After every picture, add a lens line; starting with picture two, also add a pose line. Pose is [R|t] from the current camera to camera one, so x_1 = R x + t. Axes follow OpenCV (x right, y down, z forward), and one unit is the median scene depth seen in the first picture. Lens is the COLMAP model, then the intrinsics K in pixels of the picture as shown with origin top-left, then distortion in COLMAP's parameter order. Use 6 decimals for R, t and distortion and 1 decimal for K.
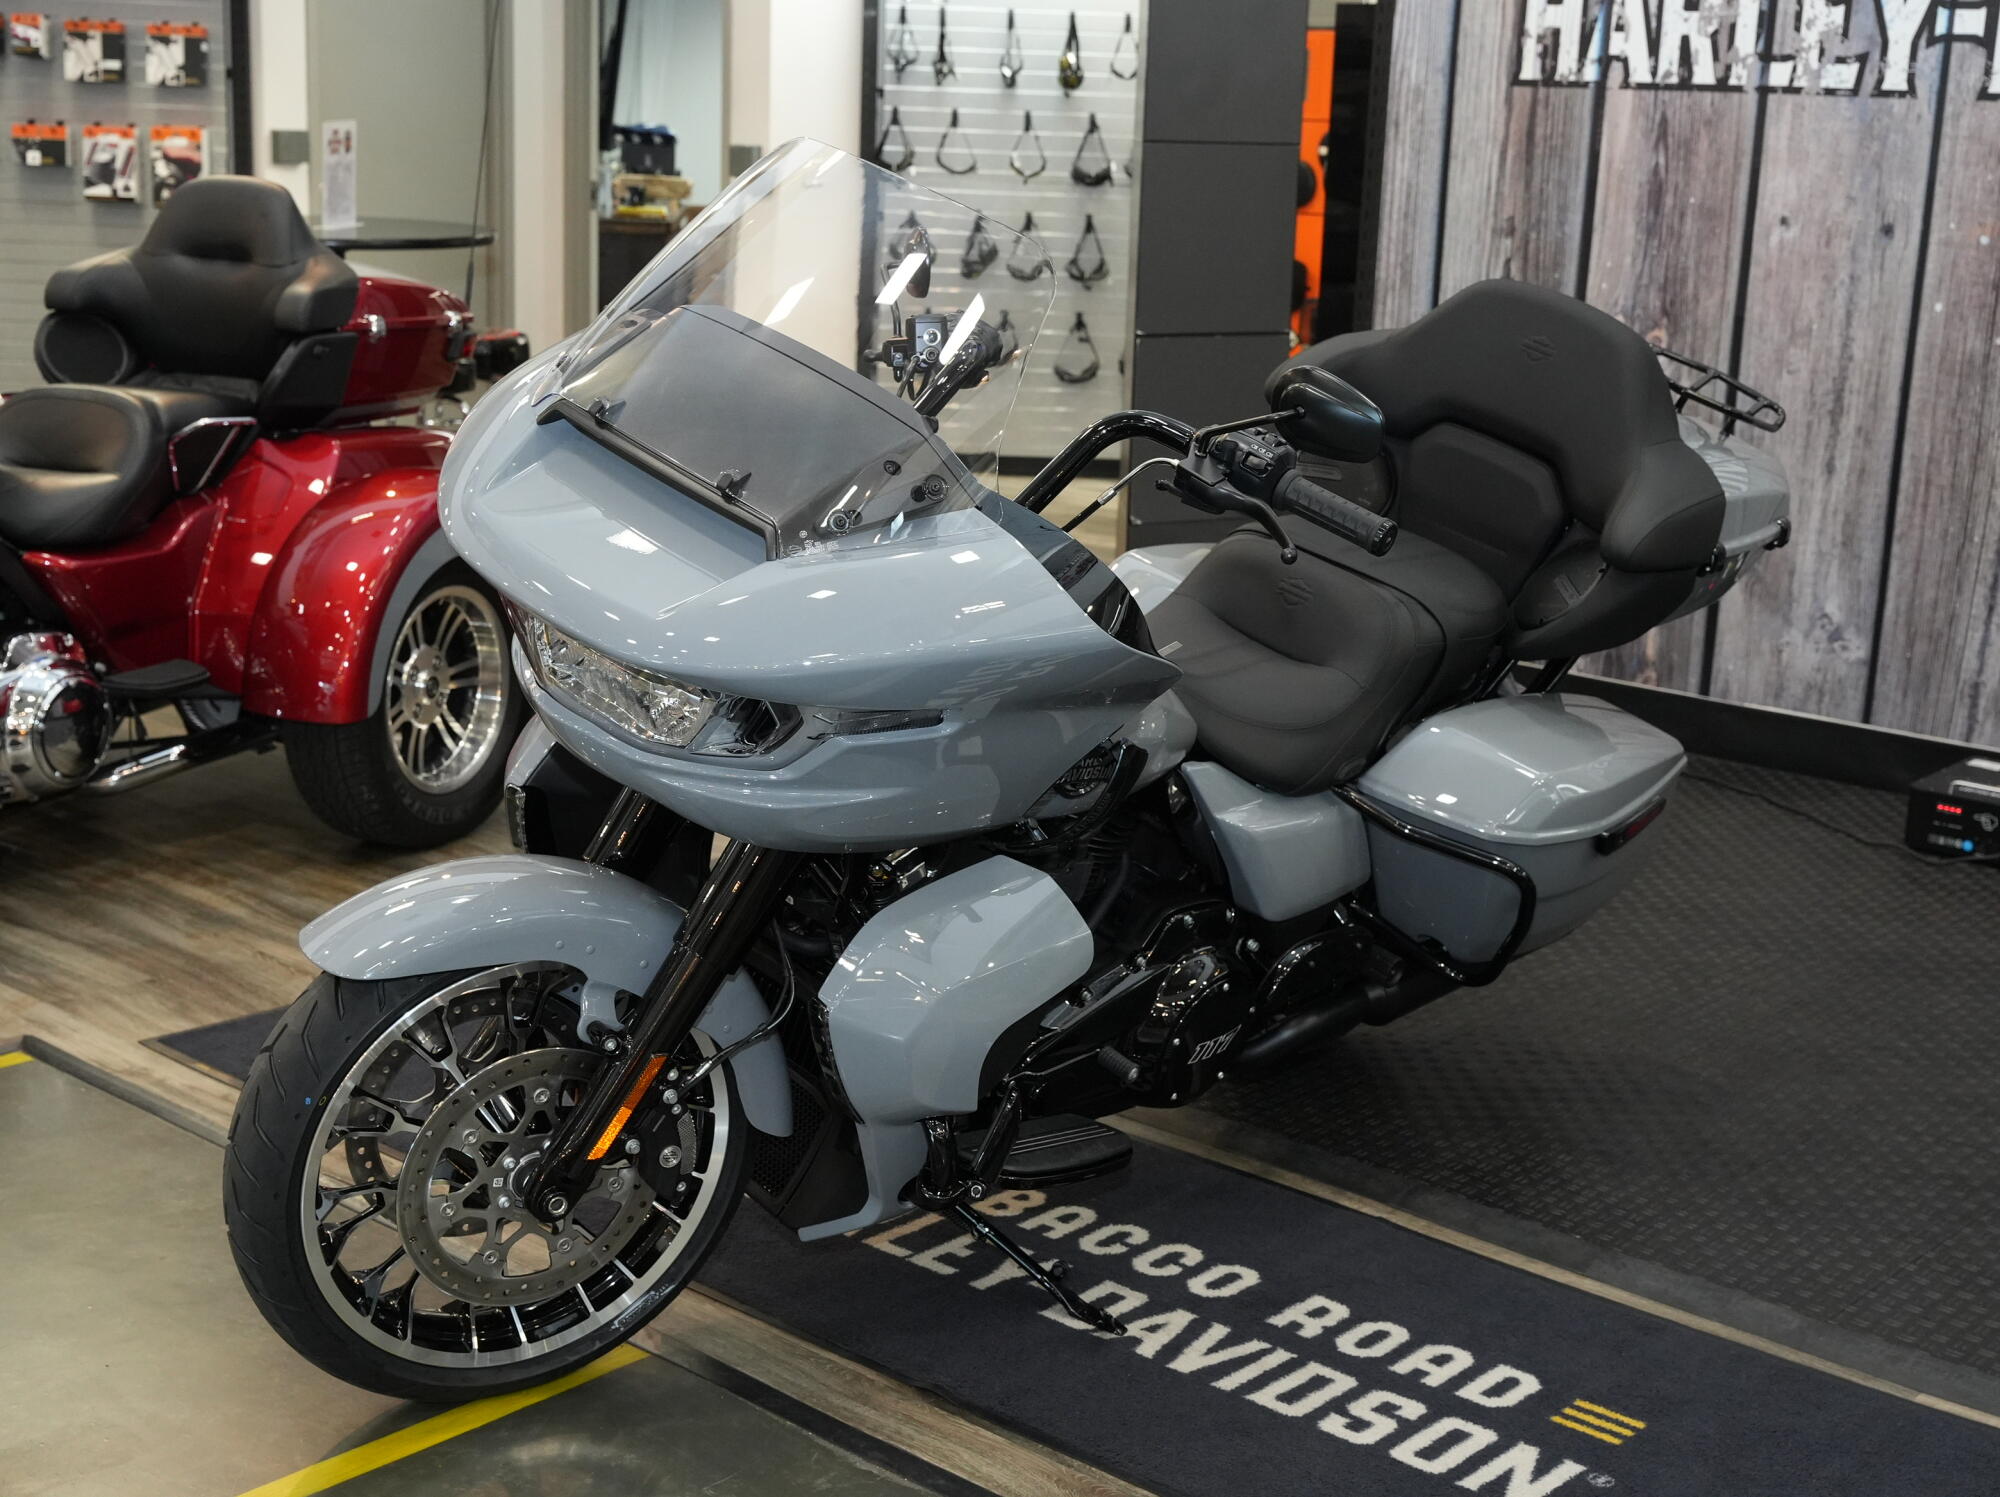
lens RADIAL K [[2694.6, 0, 962.8], [0, 2694.6, 782.3], [0, 0, 1]] dist [0.015934, 0.000000]
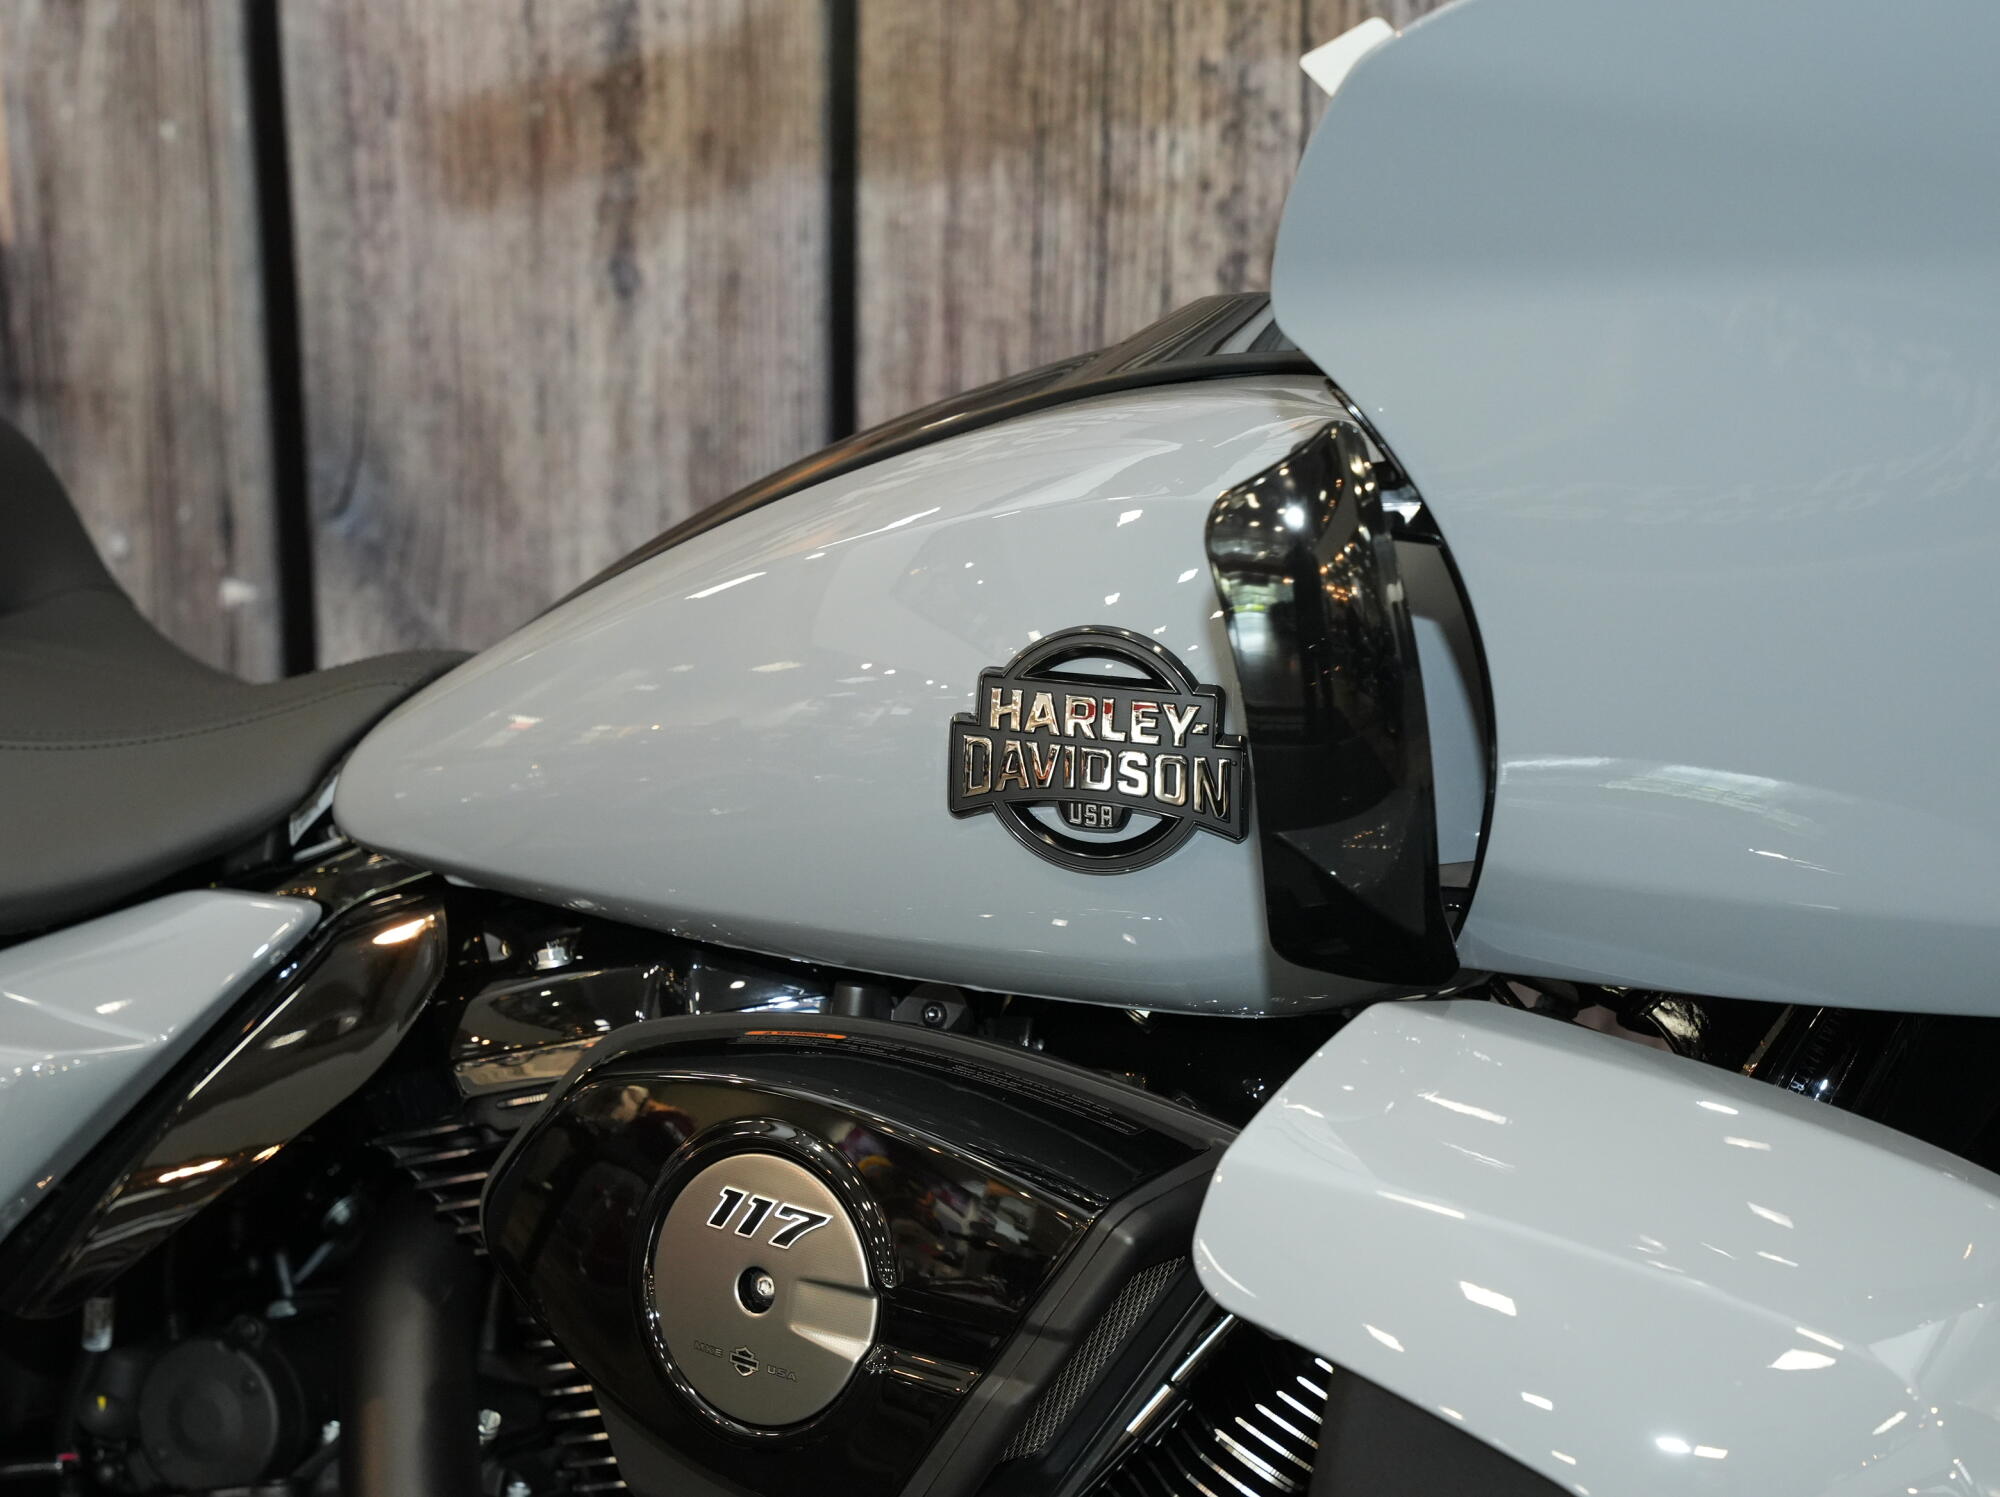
lens RADIAL K [[4363.6, 0, 980.6], [0, 4363.6, 761.7], [0, 0, 1]] dist [0.039592, 0.000000]
pose [[0.915267, -0.138705, 0.378216, 0.174668], [0.116480, 0.989873, 0.081144, -0.100272], [-0.385641, -0.030214, 0.922154, 0.560446]]
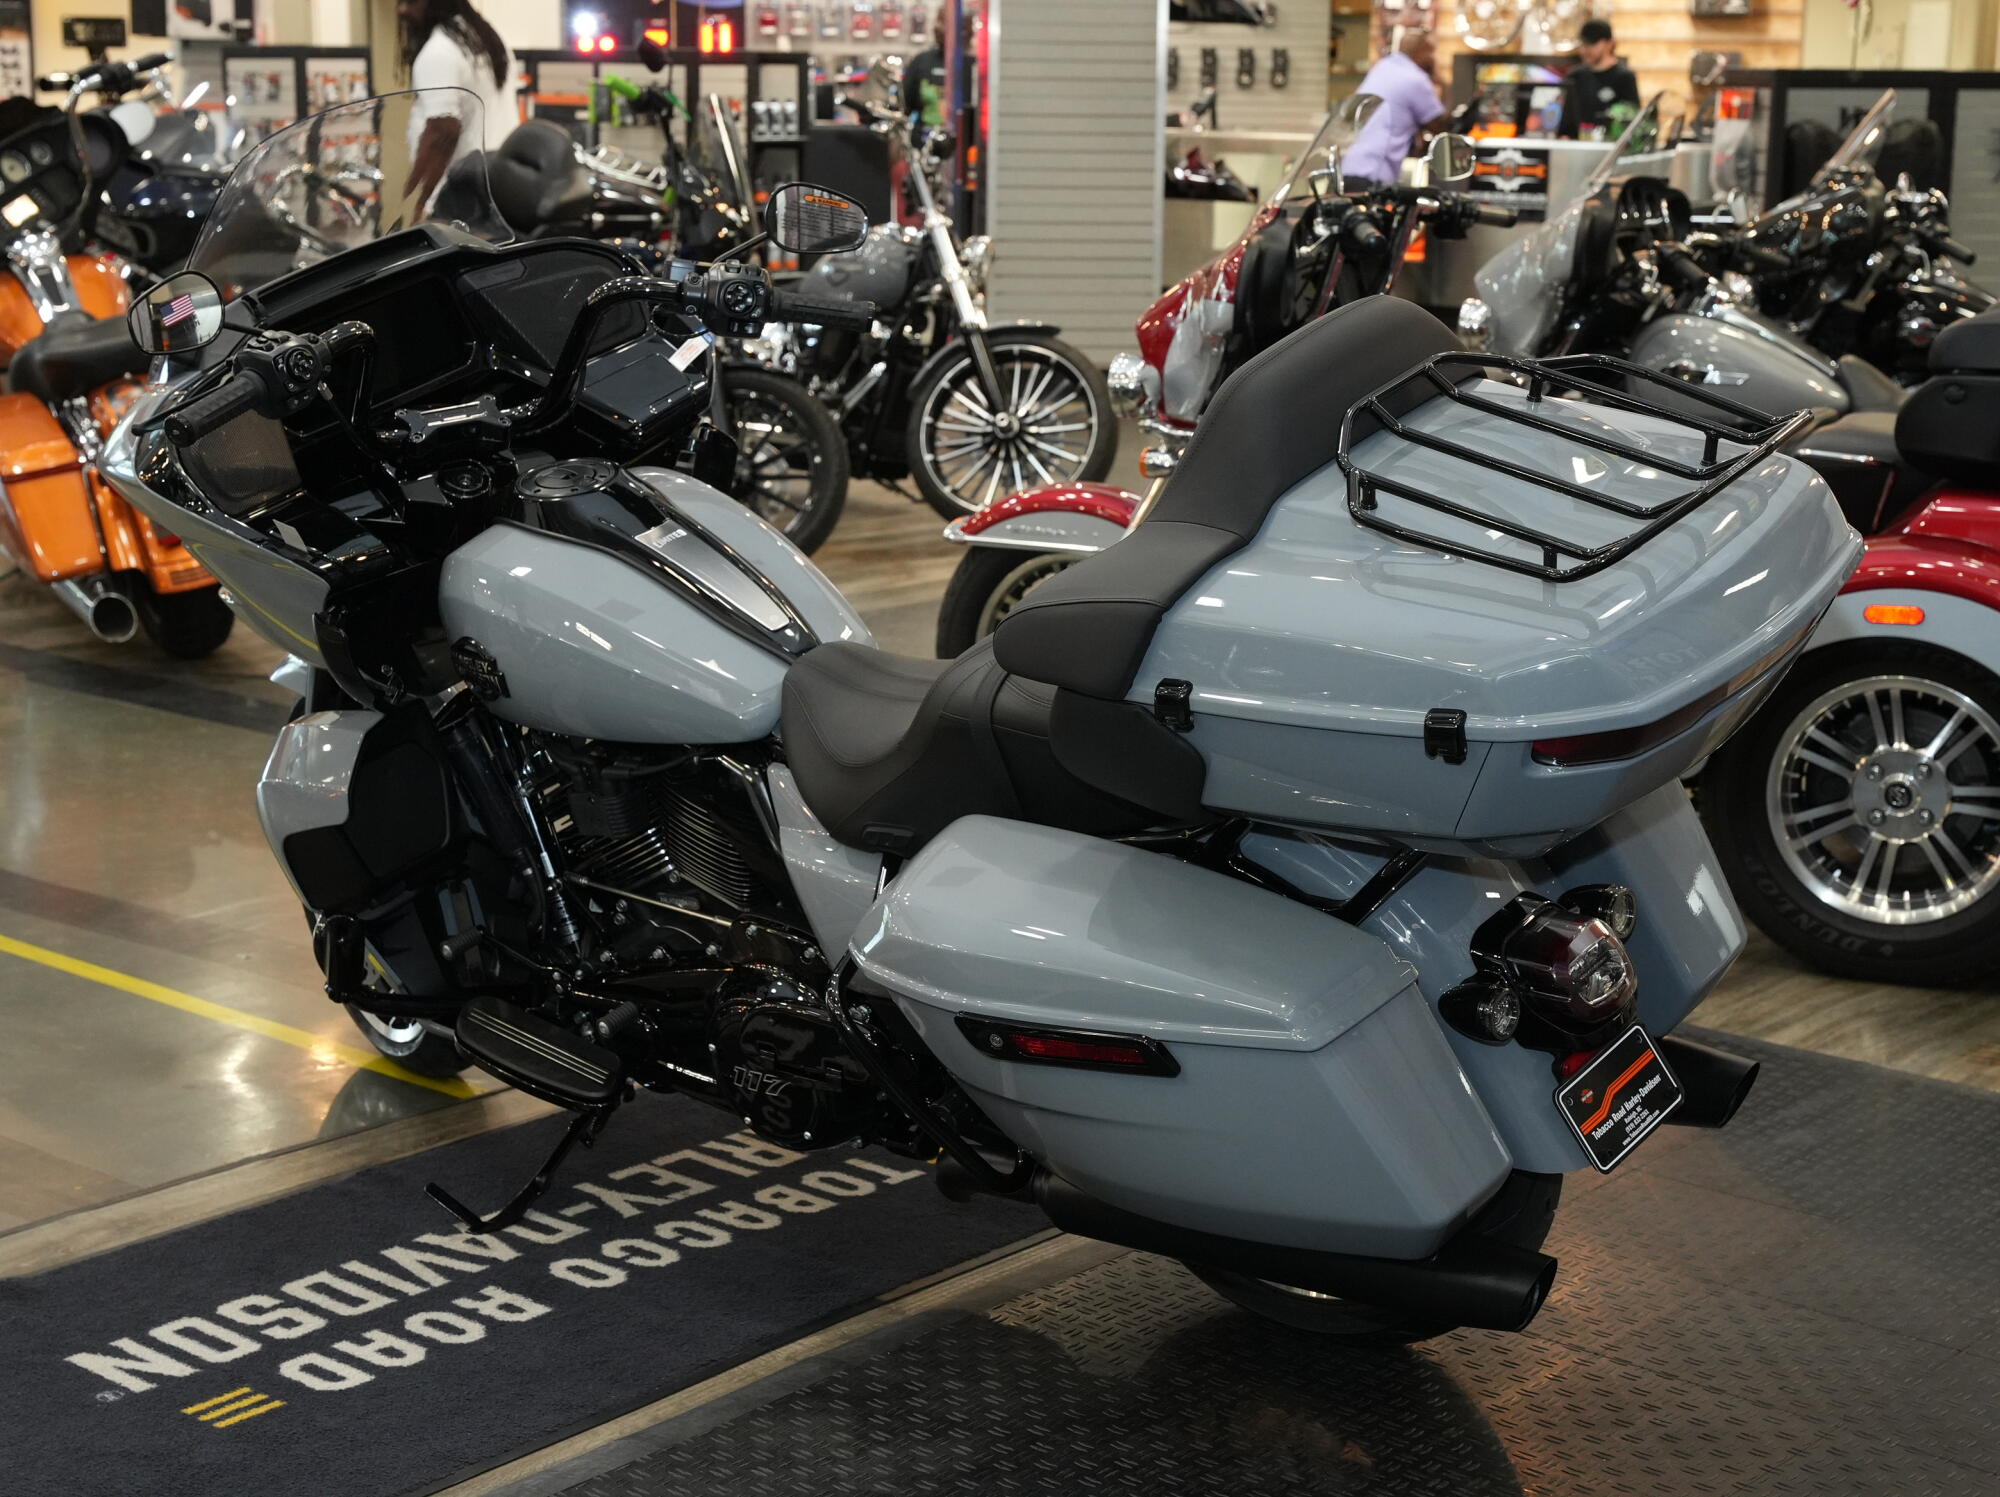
lens RADIAL K [[3262.0, 0, 1013.1], [0, 3262.0, 727.1], [0, 0, 1]] dist [0.026654, 0.000000]
pose [[0.023810, 0.163638, -0.986233, 0.694945], [-0.255019, 0.954870, 0.152278, -0.123030], [0.966643, 0.247882, 0.064466, 0.588226]]
